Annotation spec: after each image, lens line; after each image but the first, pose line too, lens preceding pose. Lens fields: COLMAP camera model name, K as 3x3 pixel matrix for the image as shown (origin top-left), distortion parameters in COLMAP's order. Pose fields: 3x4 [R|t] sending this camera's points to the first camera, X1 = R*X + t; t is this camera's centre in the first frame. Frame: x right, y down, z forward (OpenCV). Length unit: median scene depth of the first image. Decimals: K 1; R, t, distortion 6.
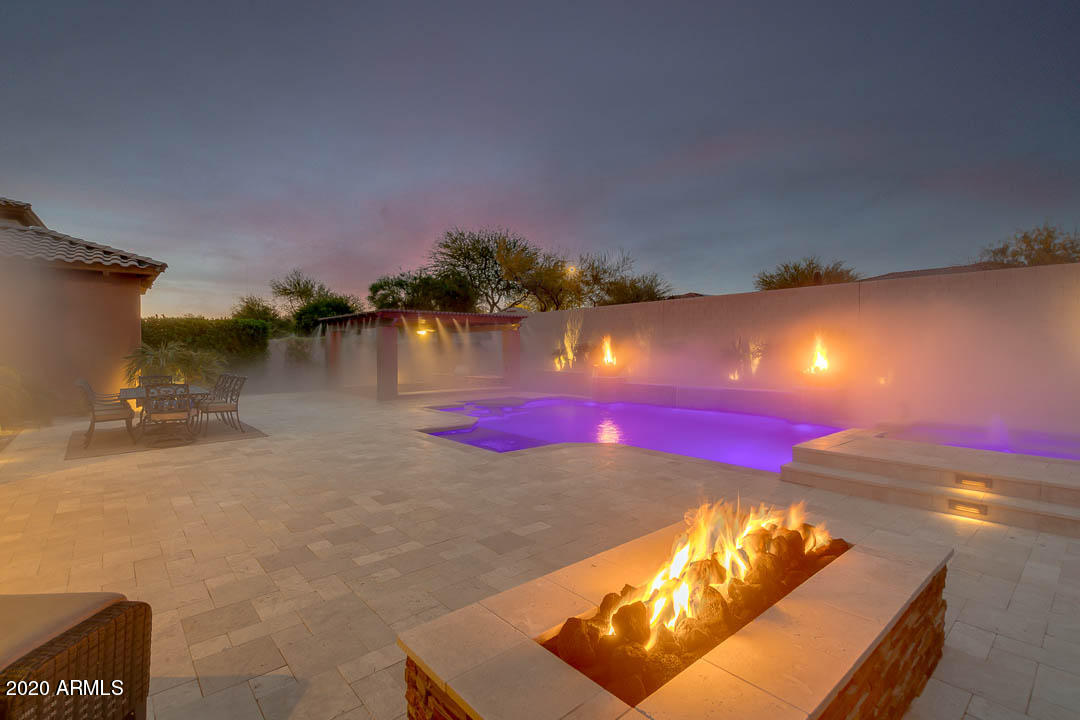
lens RADIAL K [[498.8, 0, 541.4], [0, 498.8, 357.7], [0, 0, 1]] dist [0.005650, -0.001521]
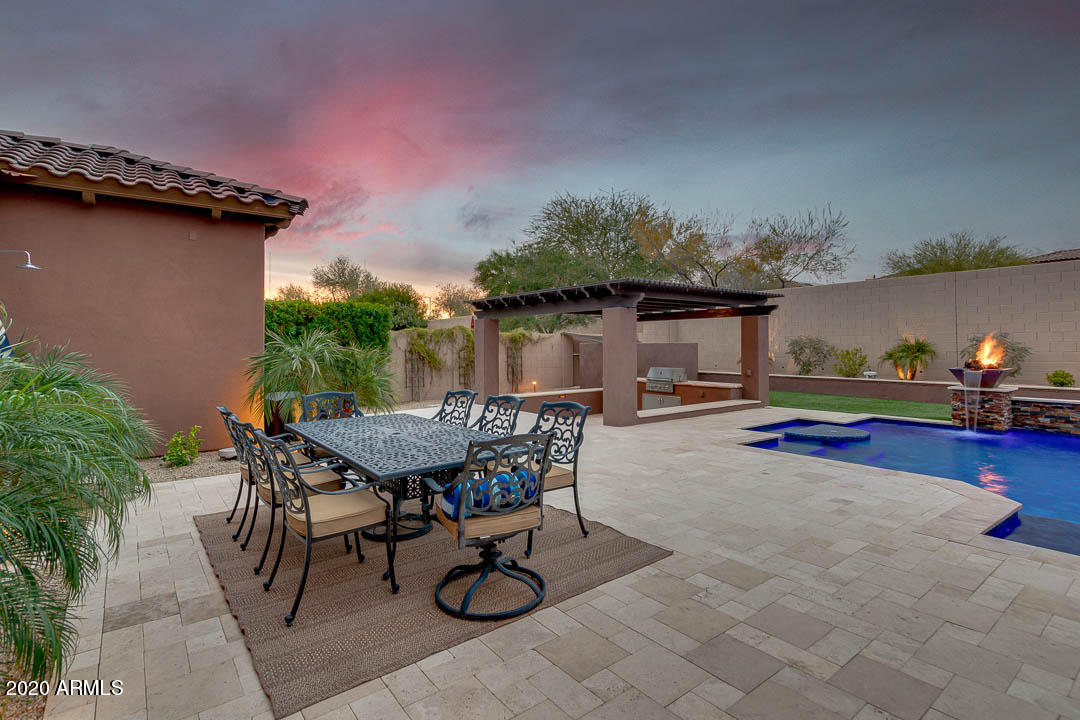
lens RADIAL K [[521.4, 0, 538.8], [0, 521.4, 350.9], [0, 0, 1]] dist [0.009887, -0.001790]
pose [[0.998974, -0.002664, -0.045214, -0.212494], [0.002357, 0.999974, -0.006834, -0.001923], [0.045231, 0.006720, 0.998954, 0.187166]]
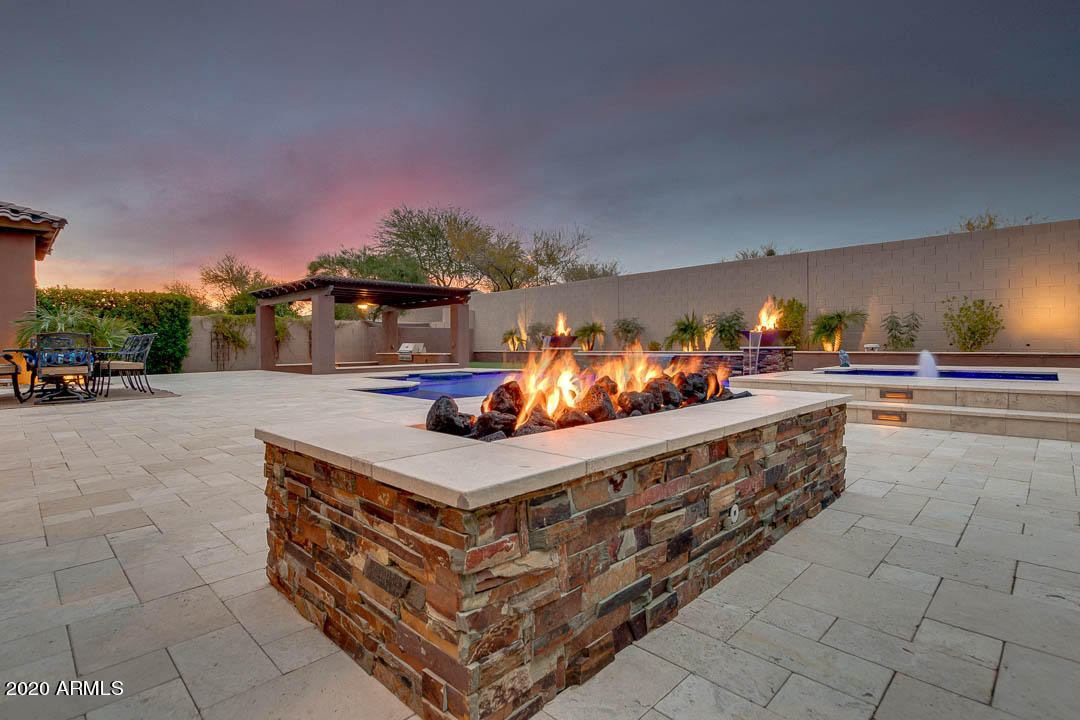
lens RADIAL K [[521.4, 0, 541.2], [0, 521.4, 352.8], [0, 0, 1]] dist [0.009887, -0.001790]
pose [[0.996956, -0.005854, 0.077746, 0.011150], [0.006302, 0.999965, -0.005513, 0.029177], [-0.077711, 0.005987, 0.996958, -0.000630]]
